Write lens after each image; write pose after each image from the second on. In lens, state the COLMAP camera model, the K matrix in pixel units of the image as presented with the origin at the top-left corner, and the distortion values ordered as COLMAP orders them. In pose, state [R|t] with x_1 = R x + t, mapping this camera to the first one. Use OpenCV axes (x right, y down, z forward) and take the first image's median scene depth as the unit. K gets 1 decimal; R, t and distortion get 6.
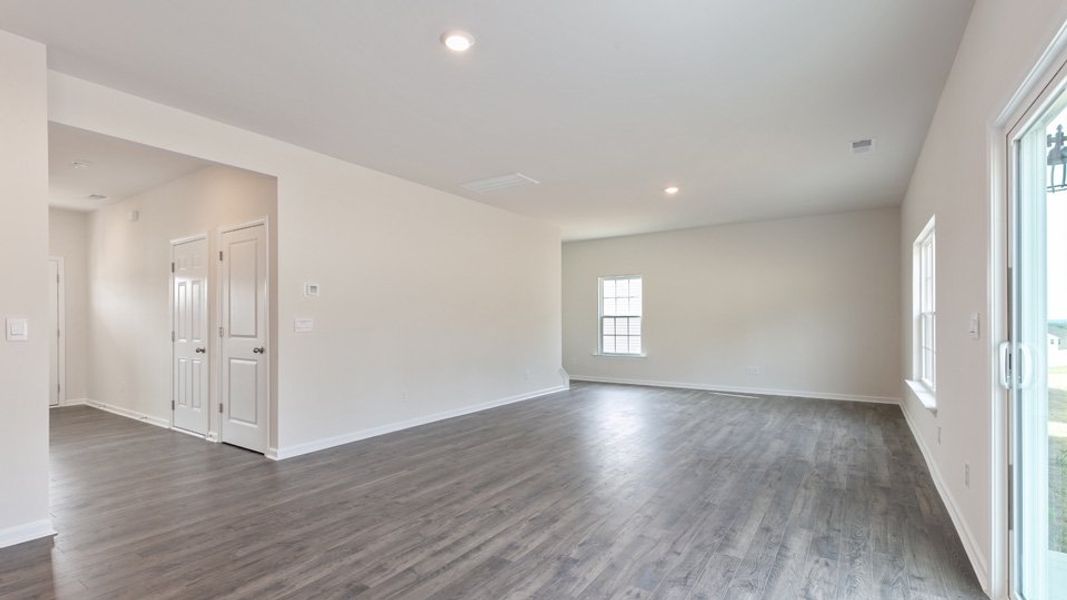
lens RADIAL K [[488.7, 0, 542.4], [0, 488.7, 303.1], [0, 0, 1]] dist [0.002038, 0.000069]
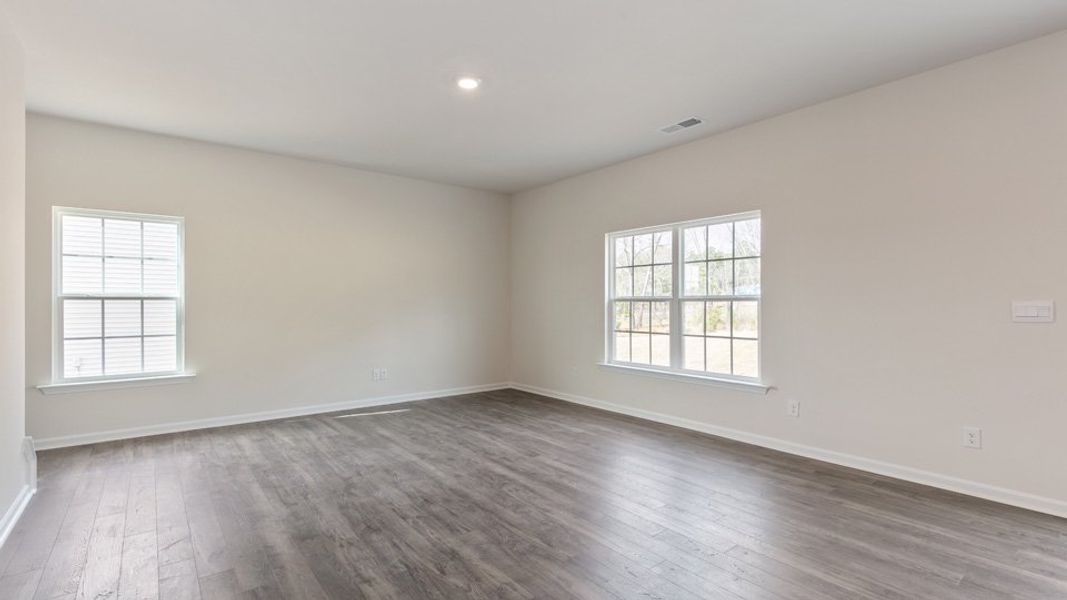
lens RADIAL K [[488.7, 0, 542.4], [0, 488.7, 303.1], [0, 0, 1]] dist [0.002038, 0.000069]
pose [[0.306454, 0.005030, 0.951872, -0.191157], [-0.034502, 0.999388, 0.005827, 0.018804], [-0.951260, -0.034627, 0.306440, 0.548208]]
